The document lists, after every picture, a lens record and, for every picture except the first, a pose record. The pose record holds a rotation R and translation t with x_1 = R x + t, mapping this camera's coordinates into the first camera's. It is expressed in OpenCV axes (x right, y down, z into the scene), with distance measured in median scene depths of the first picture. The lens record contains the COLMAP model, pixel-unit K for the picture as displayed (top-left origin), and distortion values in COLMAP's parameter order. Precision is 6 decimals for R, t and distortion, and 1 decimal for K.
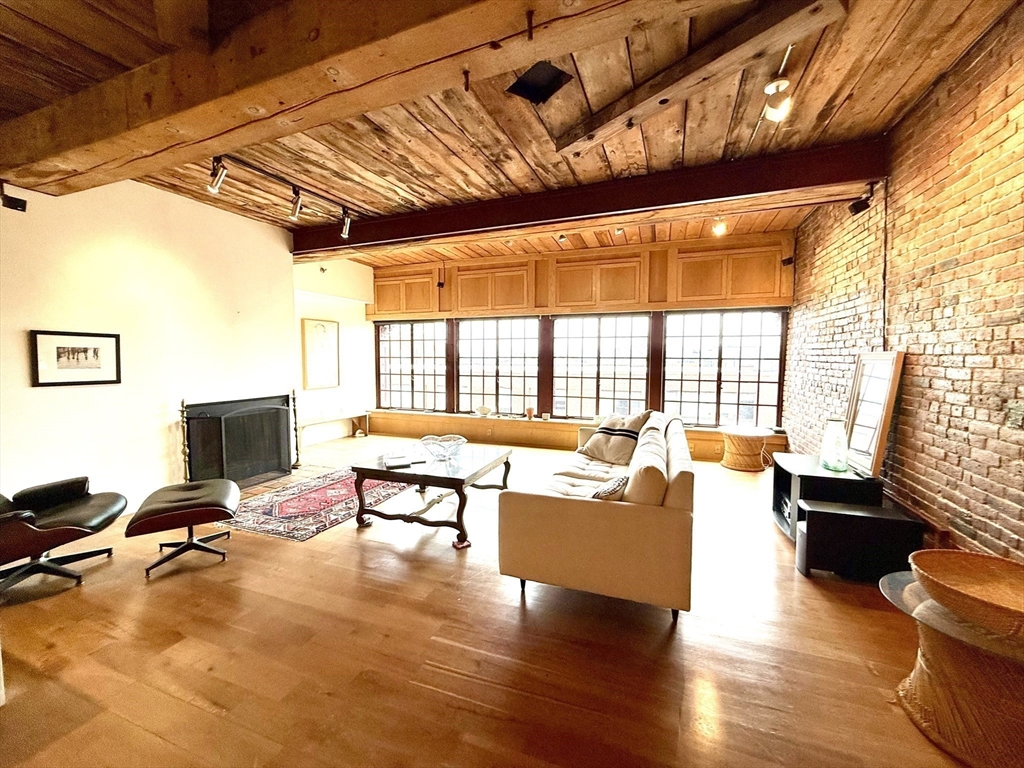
lens RADIAL K [[407.8, 0, 510.1], [0, 407.8, 384.5], [0, 0, 1]] dist [-0.000304, 0.000156]
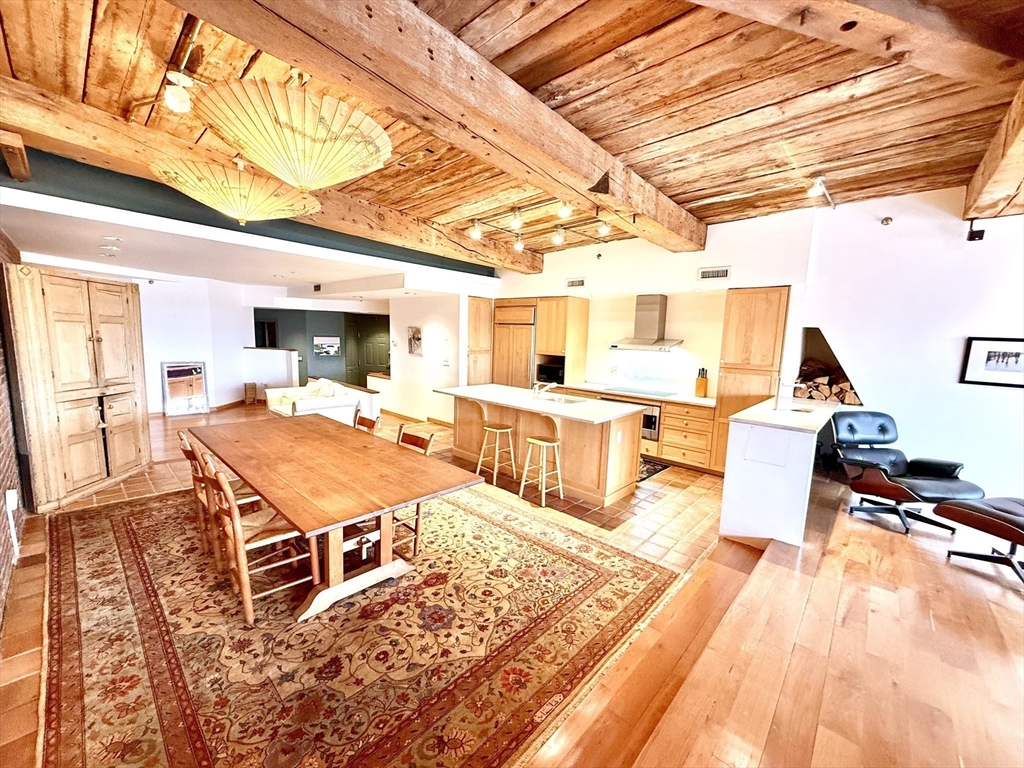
lens RADIAL K [[407.8, 0, 510.1], [0, 407.8, 384.5], [0, 0, 1]] dist [-0.000304, 0.000156]
pose [[-0.364767, 0.107537, -0.924868, 0.257545], [-0.092220, 0.984251, 0.150813, -0.028116], [0.926521, 0.140303, -0.349106, 0.097473]]
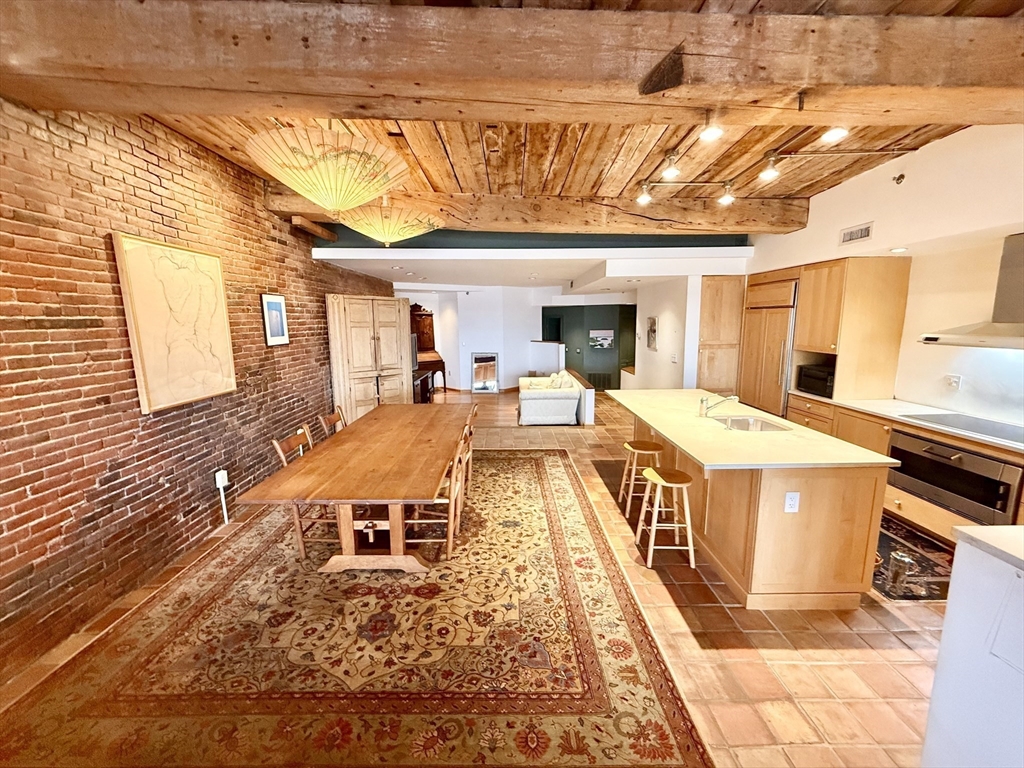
lens RADIAL K [[407.8, 0, 510.1], [0, 407.8, 384.5], [0, 0, 1]] dist [-0.000304, 0.000156]
pose [[-0.930175, 0.071677, -0.360050, -0.088440], [-0.009053, 0.975978, 0.217681, -0.049650], [0.367004, 0.205741, -0.907182, 0.294066]]
